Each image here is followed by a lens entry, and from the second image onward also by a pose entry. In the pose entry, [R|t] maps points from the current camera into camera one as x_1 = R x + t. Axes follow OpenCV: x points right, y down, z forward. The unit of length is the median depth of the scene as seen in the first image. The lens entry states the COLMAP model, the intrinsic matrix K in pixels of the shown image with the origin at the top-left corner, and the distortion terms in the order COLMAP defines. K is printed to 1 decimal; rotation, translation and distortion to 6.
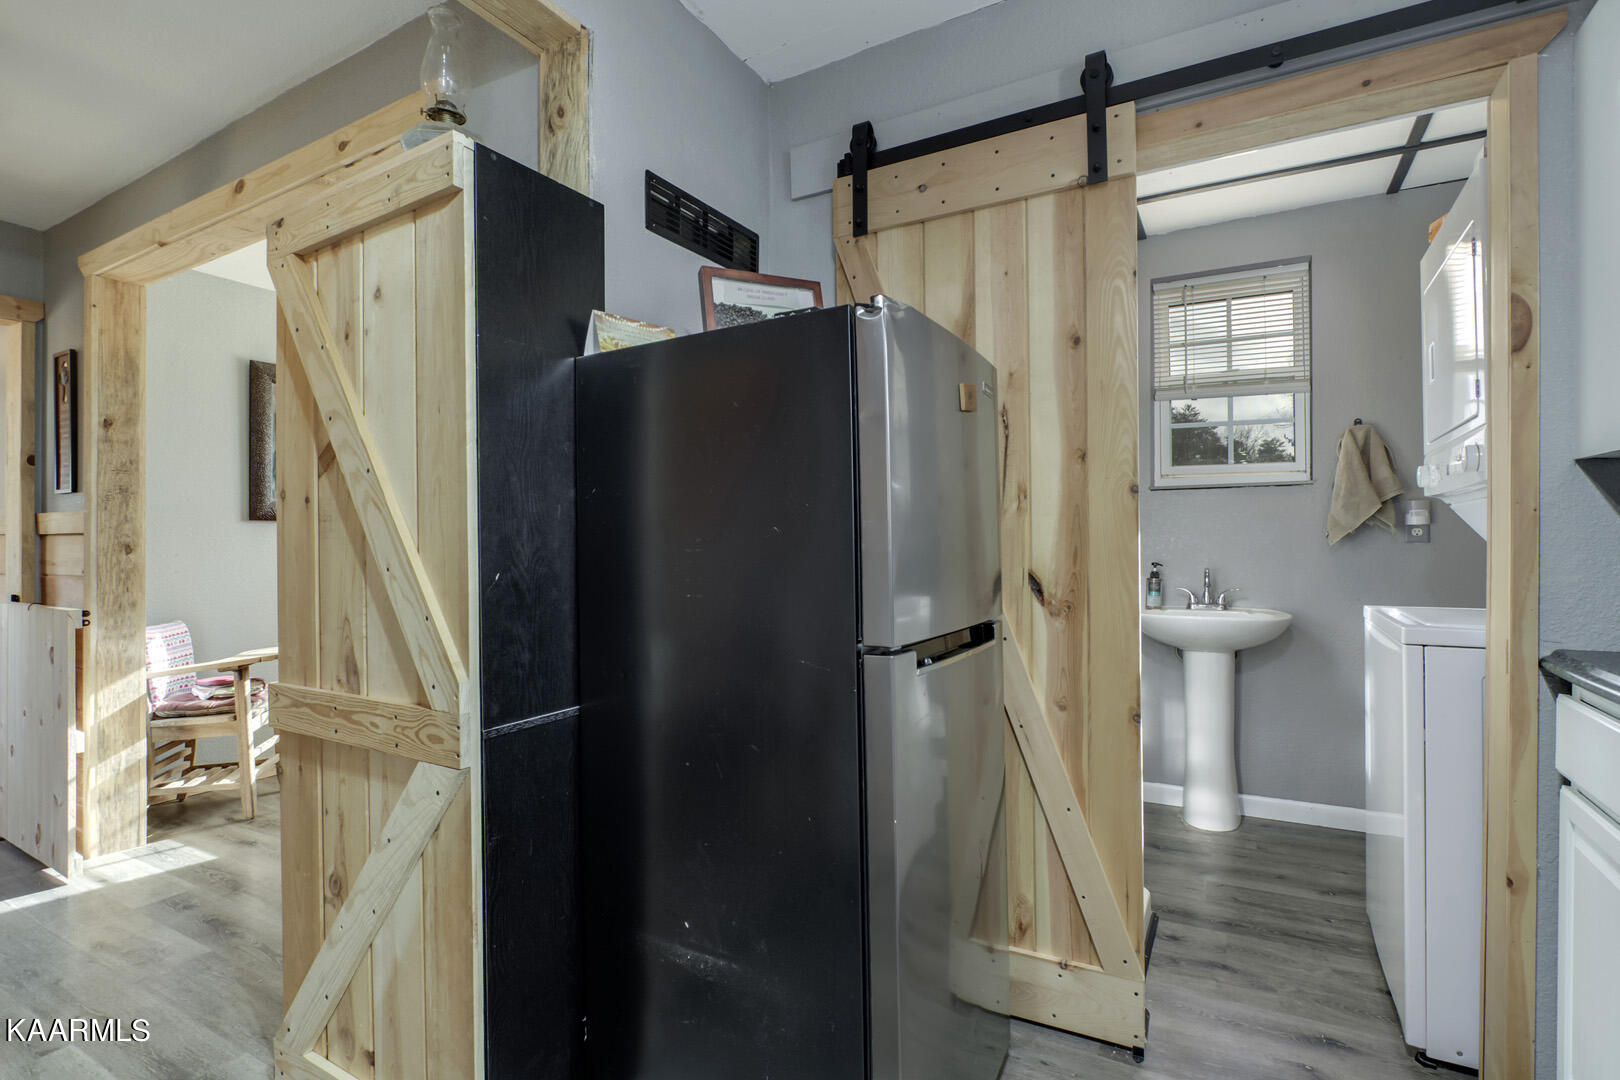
lens RADIAL K [[766.5, 0, 810.0], [0, 766.5, 540.0], [0, 0, 1]] dist [-0.048266, 0.017415]
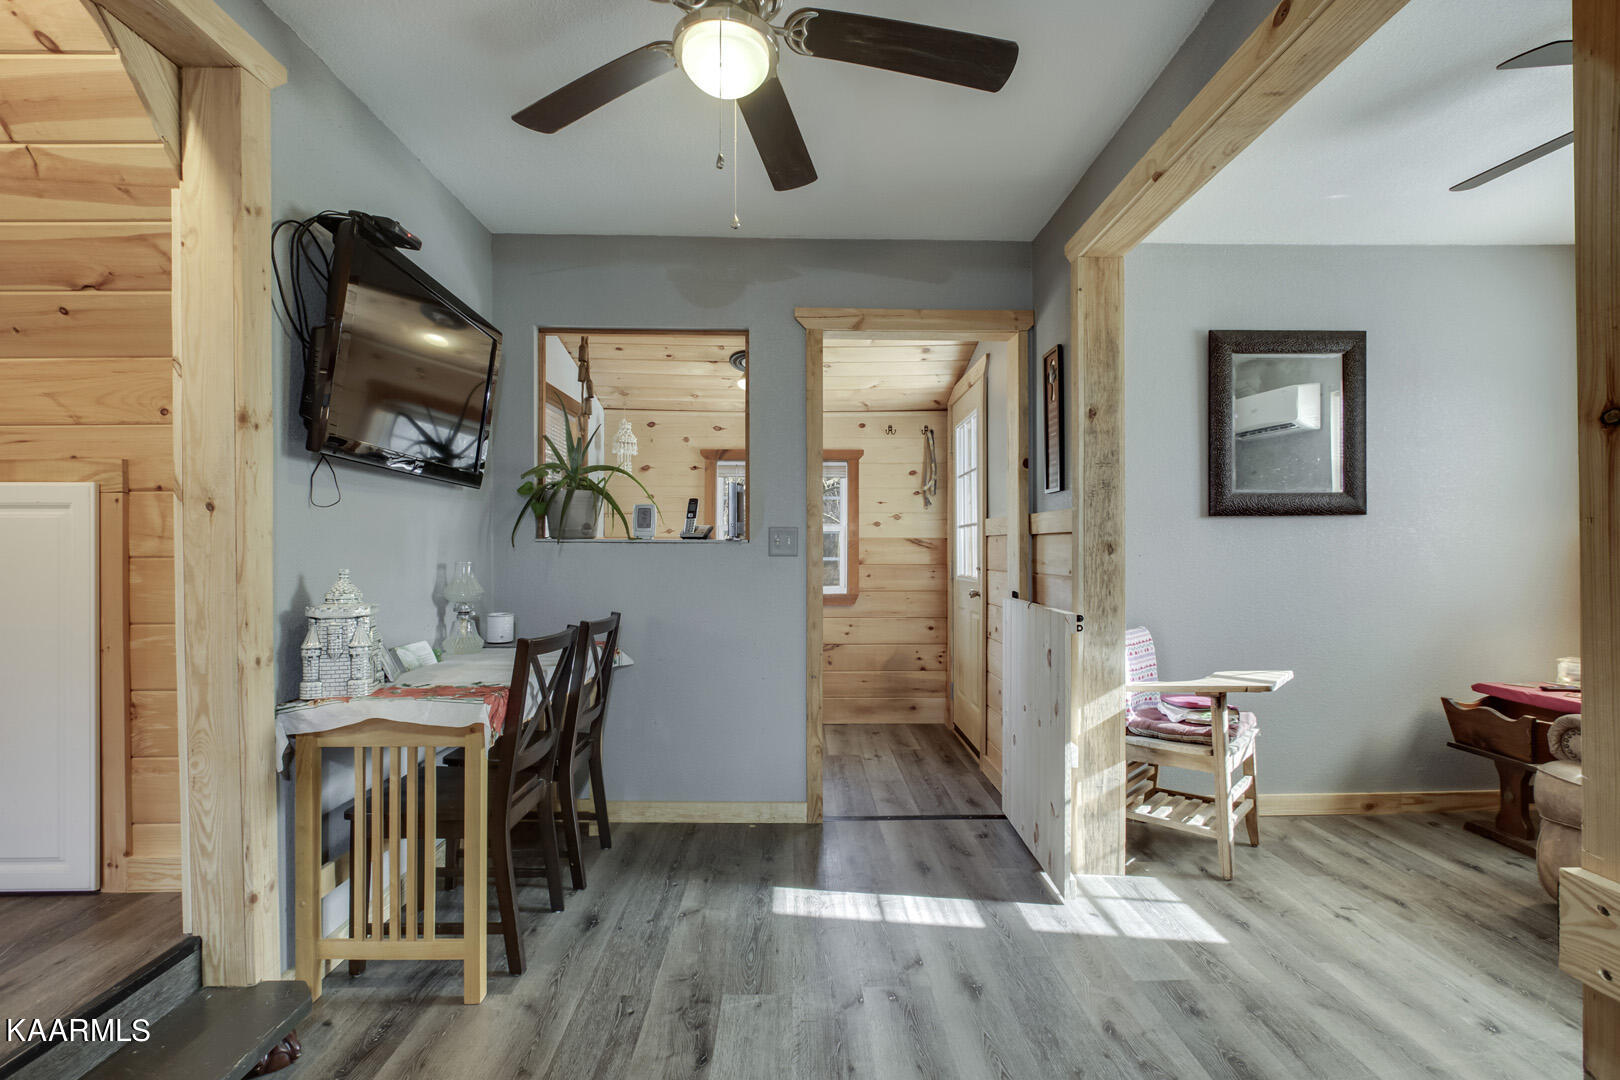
lens RADIAL K [[740.2, 0, 815.0], [0, 740.2, 548.3], [0, 0, 1]] dist [-0.016614, 0.001161]
pose [[0.502308, 0.004244, -0.864679, -0.313381], [0.004902, 0.999958, 0.007755, 0.002759], [0.864675, -0.008134, 0.502266, 0.231011]]
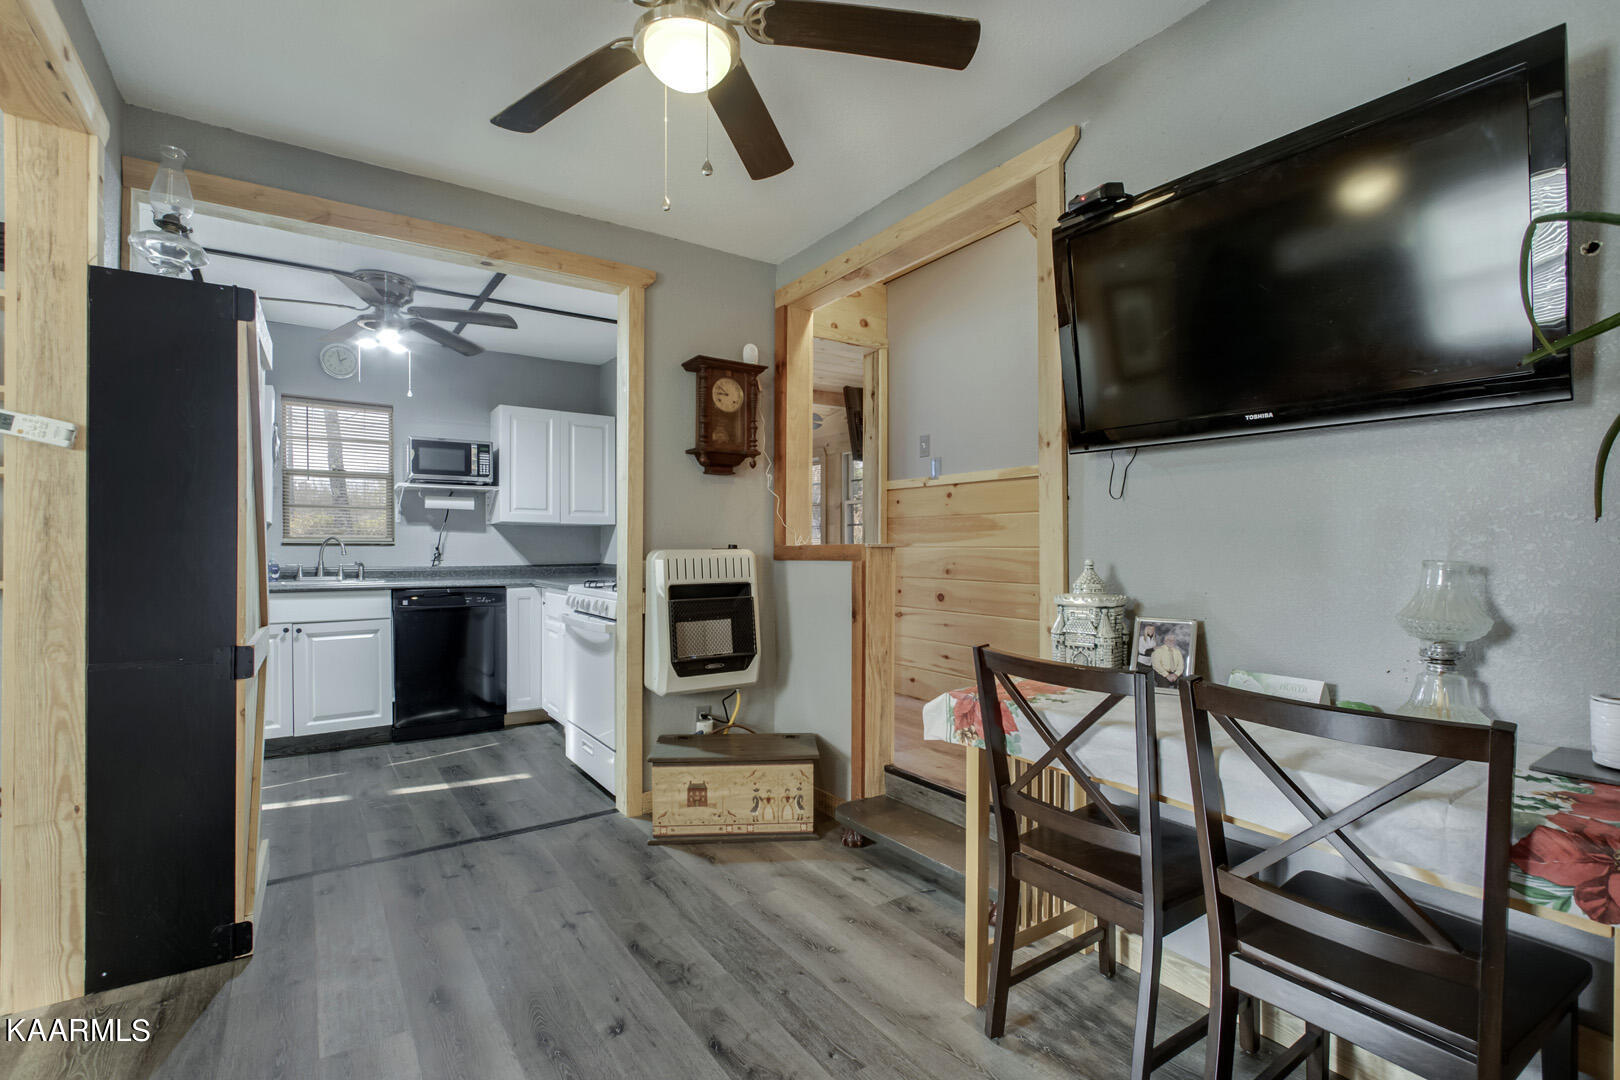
lens RADIAL K [[740.2, 0, 815.0], [0, 740.2, 548.3], [0, 0, 1]] dist [-0.016614, 0.001161]
pose [[-0.892901, 0.005500, 0.450220, -1.168831], [0.001667, 0.999959, -0.008909, 0.019370], [-0.450251, -0.007205, -0.892873, 0.911722]]
